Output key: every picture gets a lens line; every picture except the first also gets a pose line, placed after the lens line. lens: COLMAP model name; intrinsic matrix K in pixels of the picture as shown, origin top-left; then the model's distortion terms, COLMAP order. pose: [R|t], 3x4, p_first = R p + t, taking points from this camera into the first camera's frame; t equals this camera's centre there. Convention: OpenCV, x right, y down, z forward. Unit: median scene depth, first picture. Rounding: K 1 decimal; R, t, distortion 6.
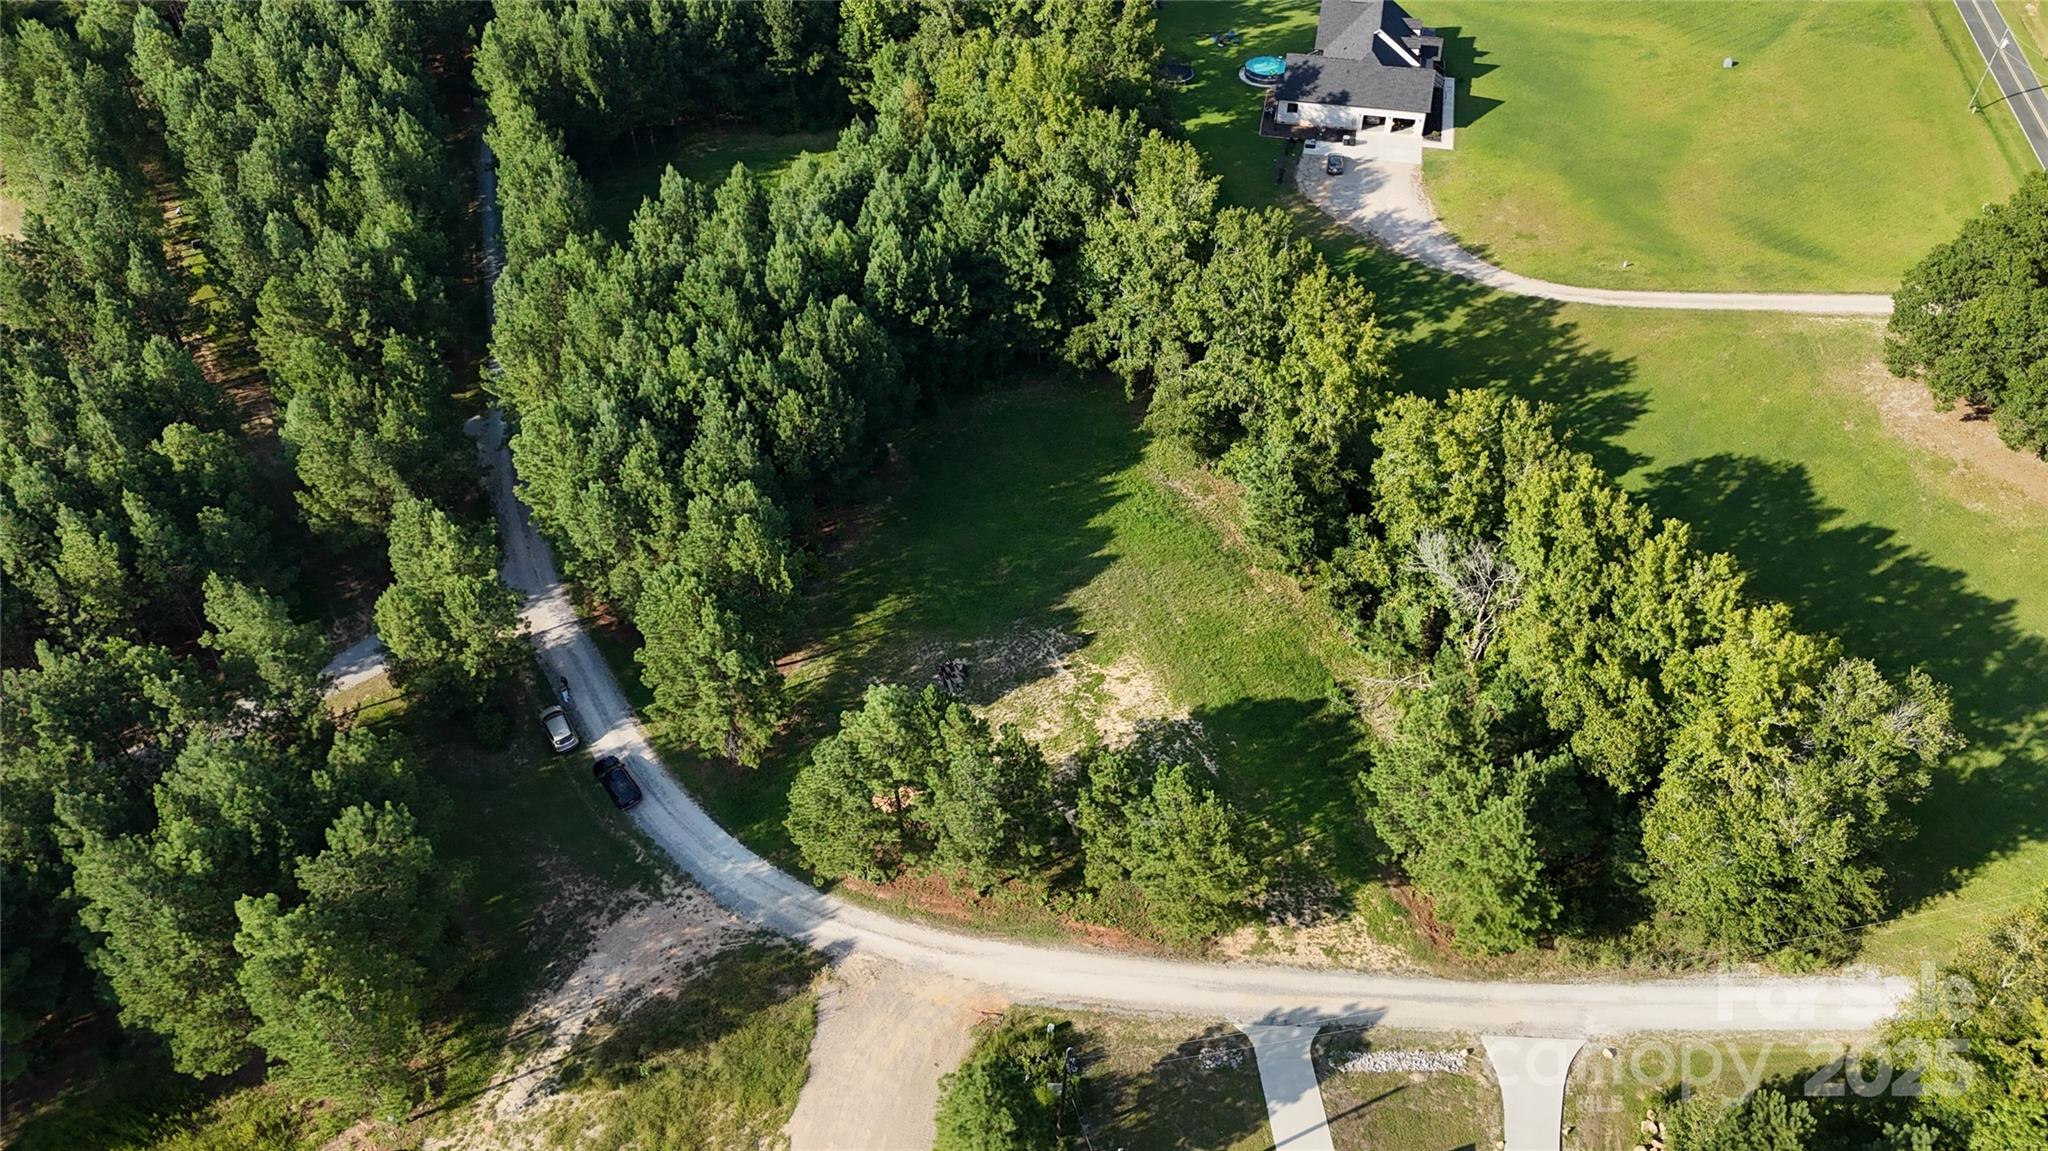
lens RADIAL K [[1505.0, 0, 1034.2], [0, 1505.0, 584.7], [0, 0, 1]] dist [0.073914, -0.076014]
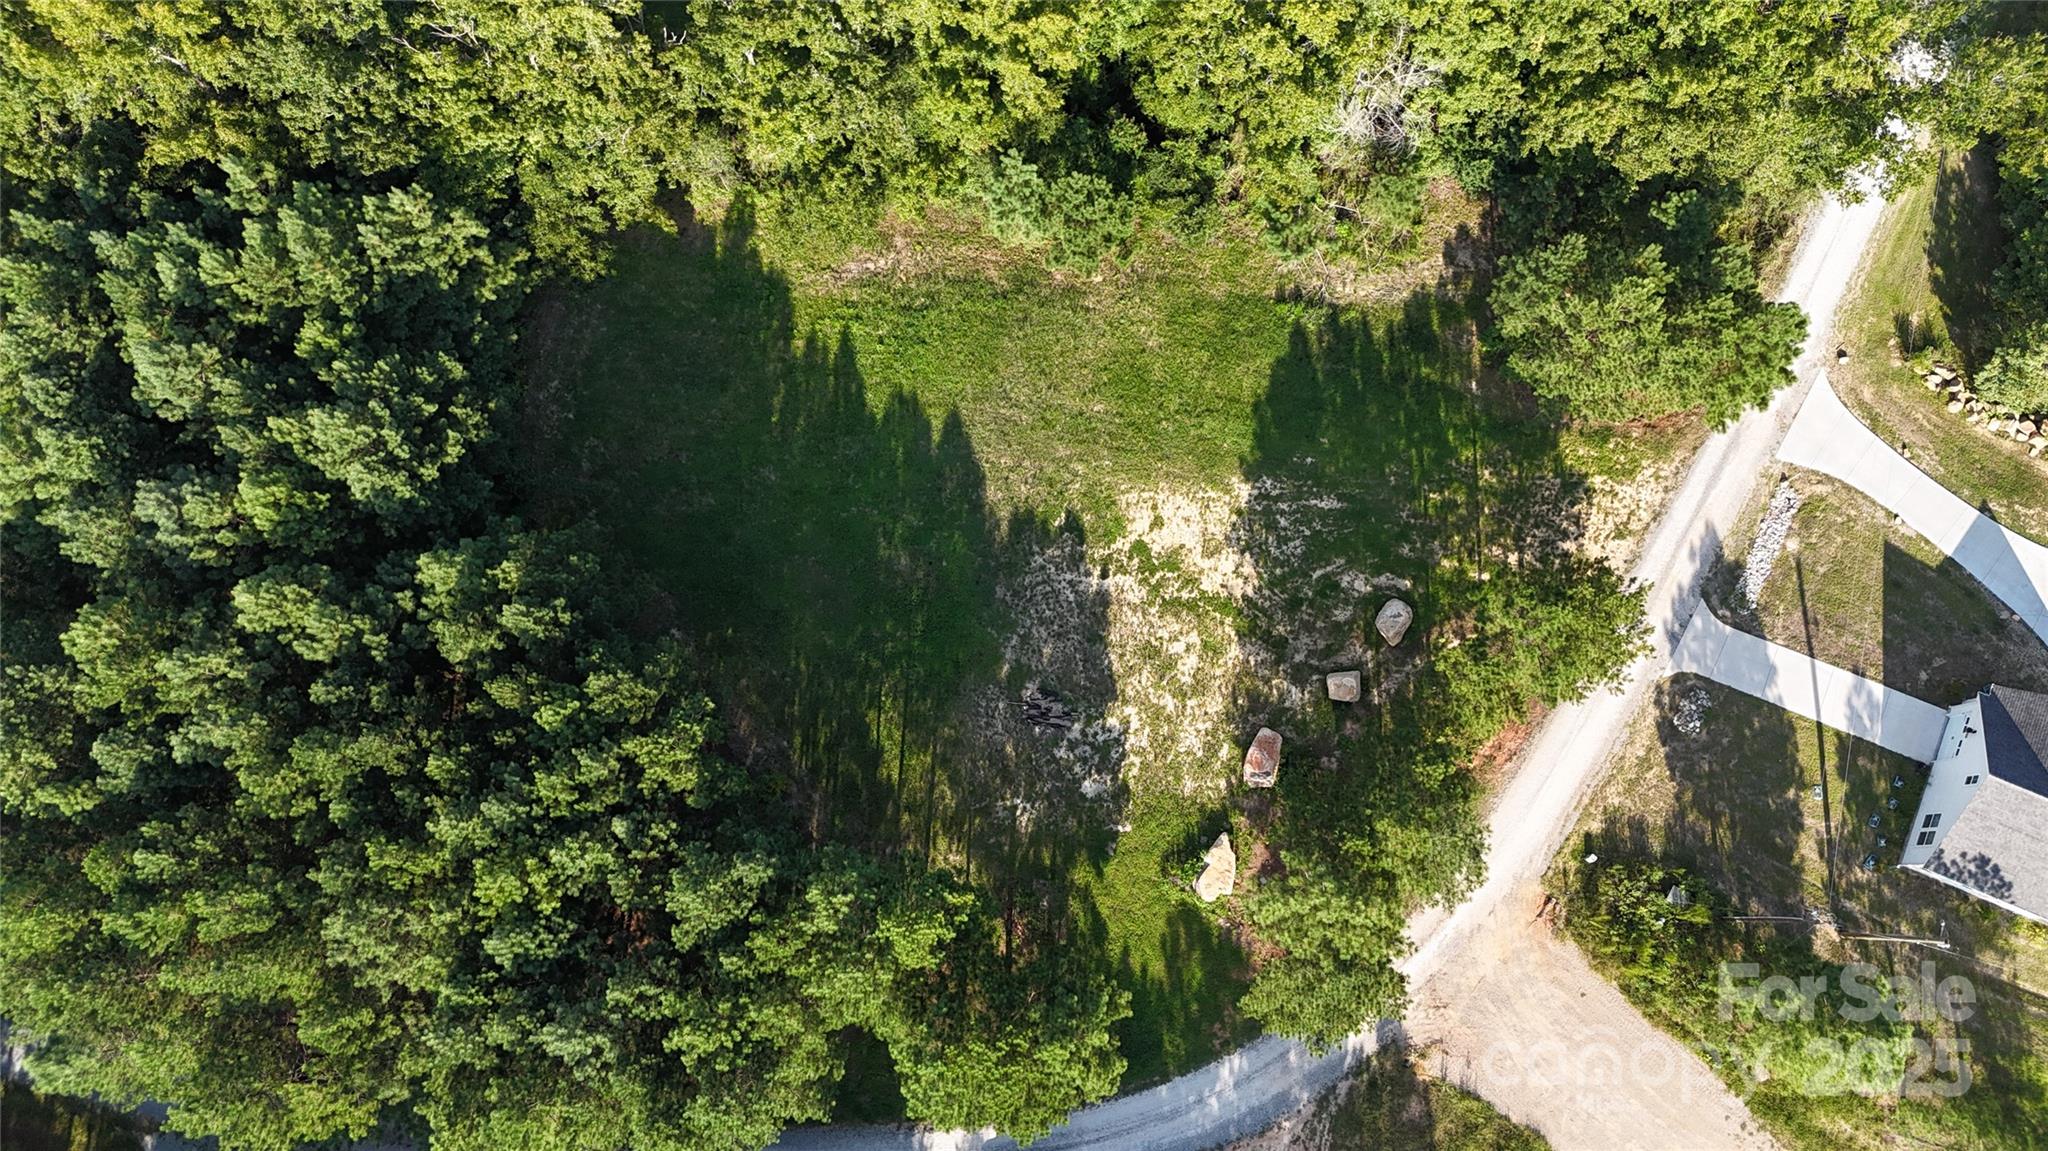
lens RADIAL K [[1505.0, 0, 1023.9], [0, 1505.0, 564.6], [0, 0, 1]] dist [0.073914, -0.076014]
pose [[0.484808, -0.857440, 0.172505, -0.122527], [0.630305, 0.479259, 0.610758, -0.429062], [-0.606364, -0.187369, 0.772797, 0.413847]]
